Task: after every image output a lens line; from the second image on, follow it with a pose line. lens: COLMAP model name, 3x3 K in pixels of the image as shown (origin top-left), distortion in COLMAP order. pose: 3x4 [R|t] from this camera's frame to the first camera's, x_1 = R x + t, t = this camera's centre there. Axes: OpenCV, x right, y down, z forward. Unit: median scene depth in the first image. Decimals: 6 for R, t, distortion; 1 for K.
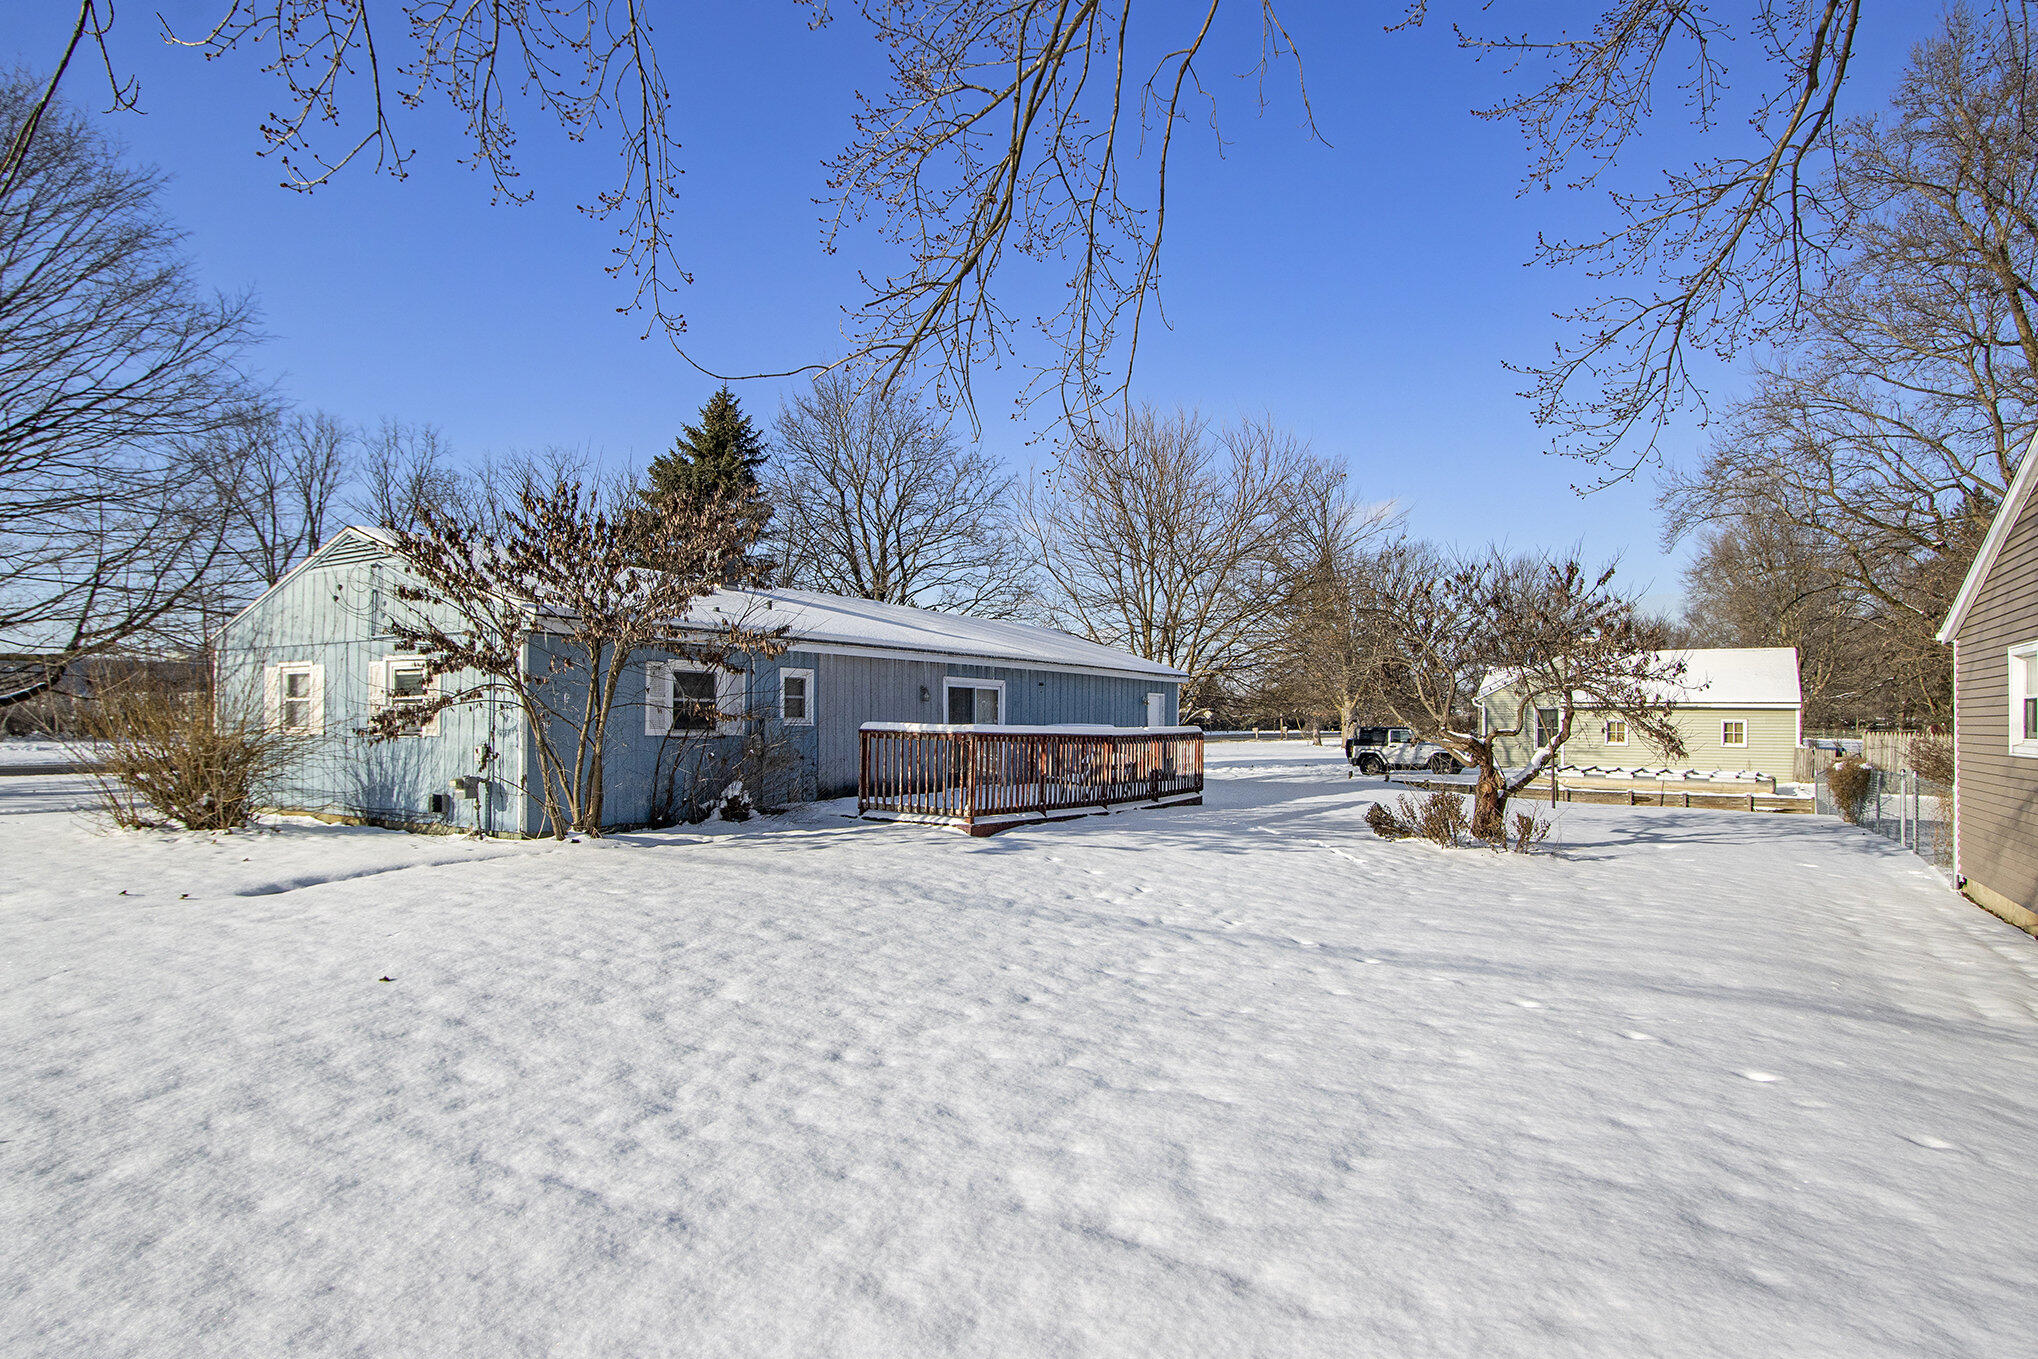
lens RADIAL K [[1078.6, 0, 1017.6], [0, 1078.6, 726.7], [0, 0, 1]] dist [-0.000386, 0.000091]
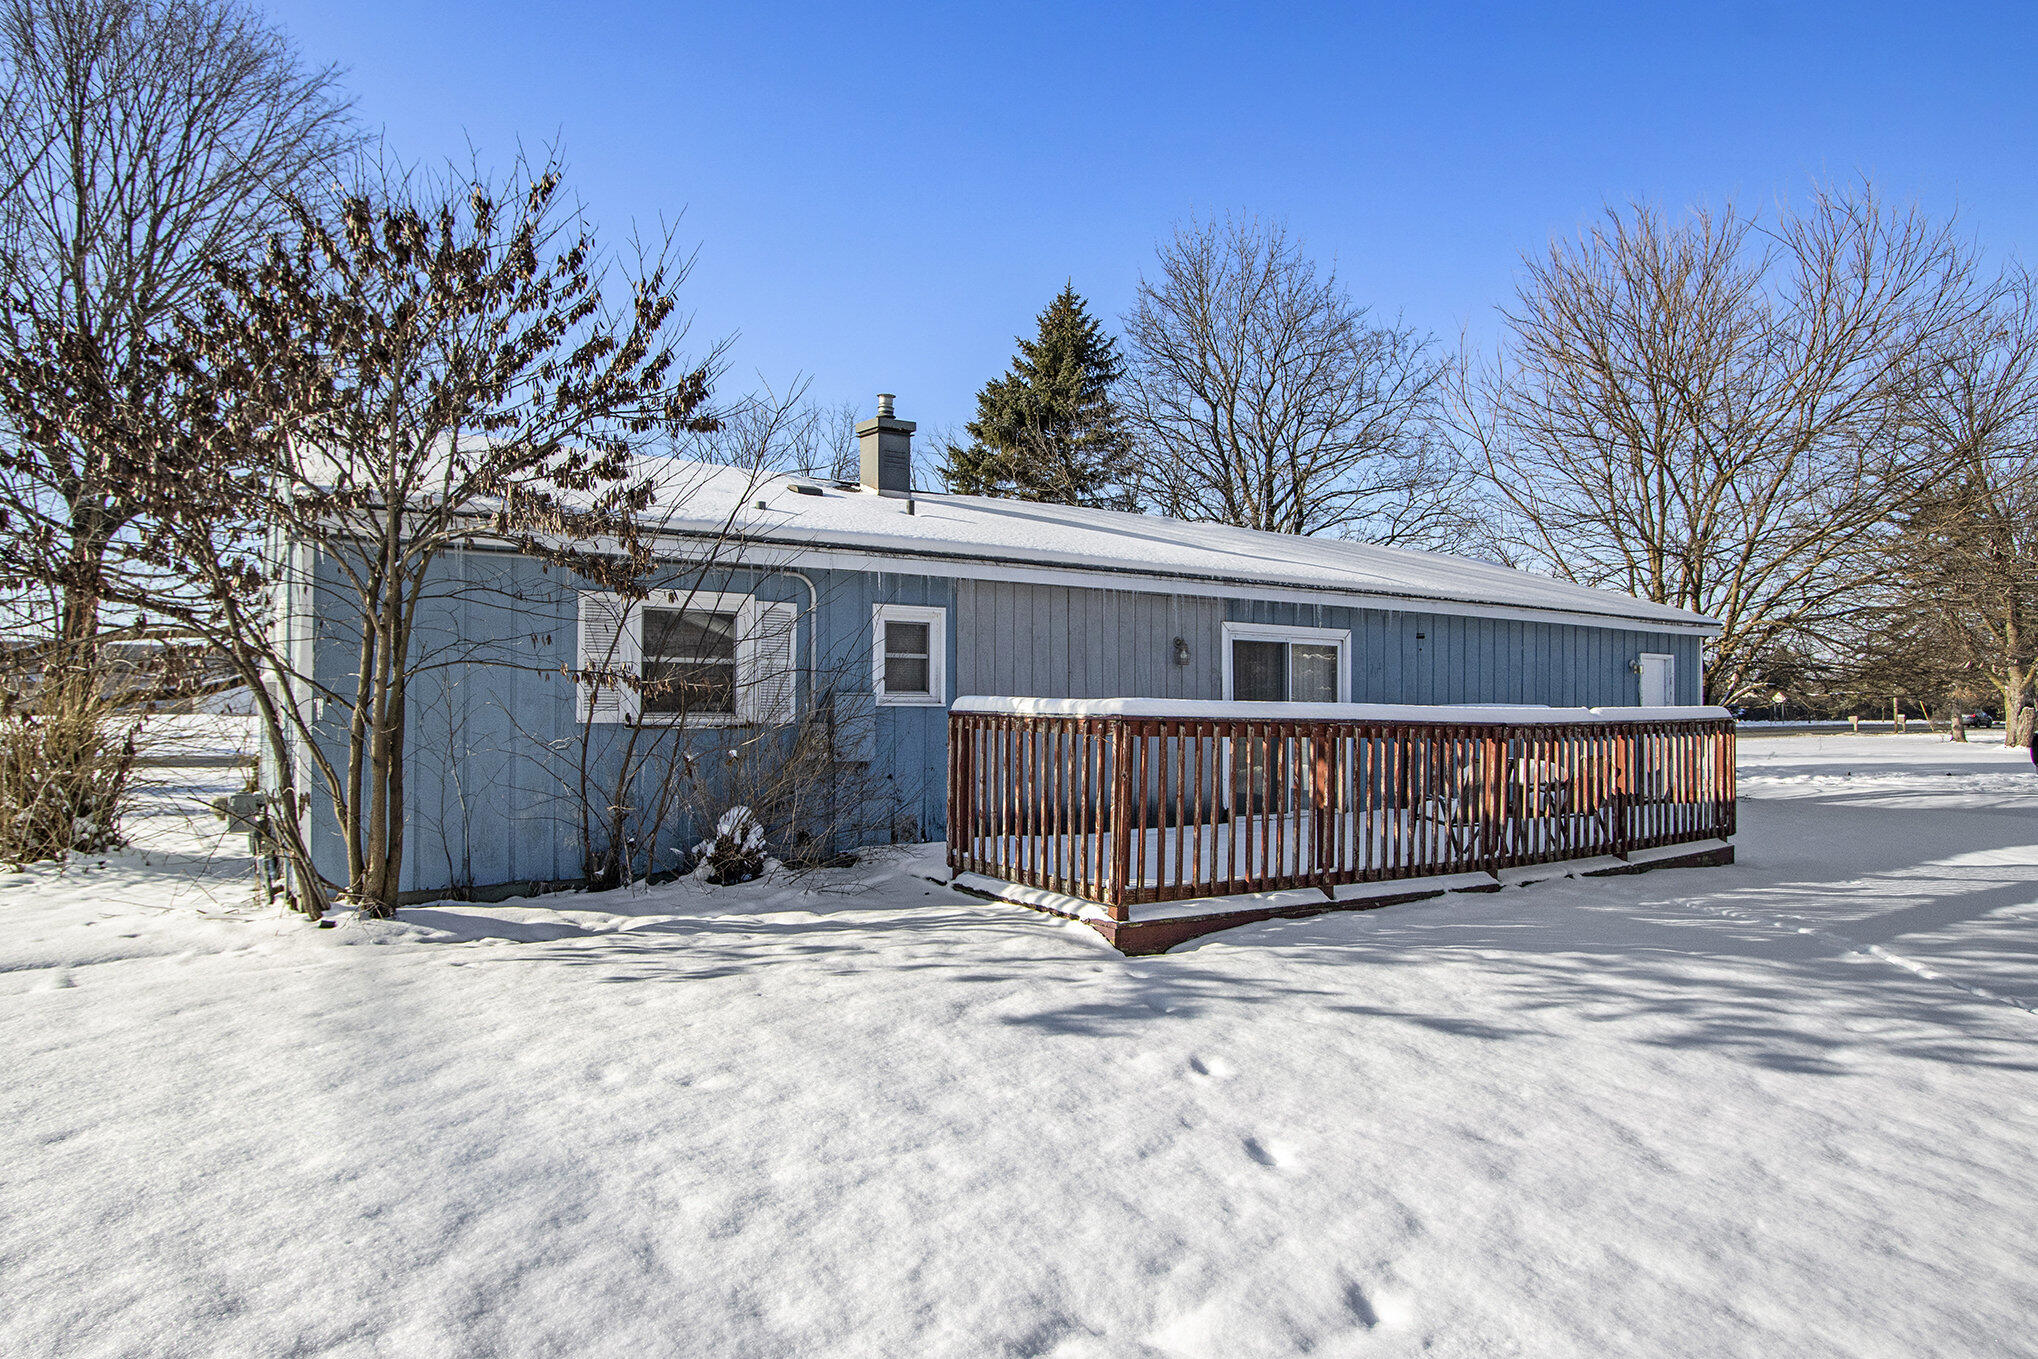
lens RADIAL K [[1256.8, 0, 1020.2], [0, 1256.8, 682.2], [0, 0, 1]] dist [-0.009204, -0.001578]
pose [[0.932260, -0.010368, -0.361642, 0.070119], [0.000739, 0.999642, -0.026755, 0.003318], [0.361789, 0.024676, 0.931933, 0.320993]]
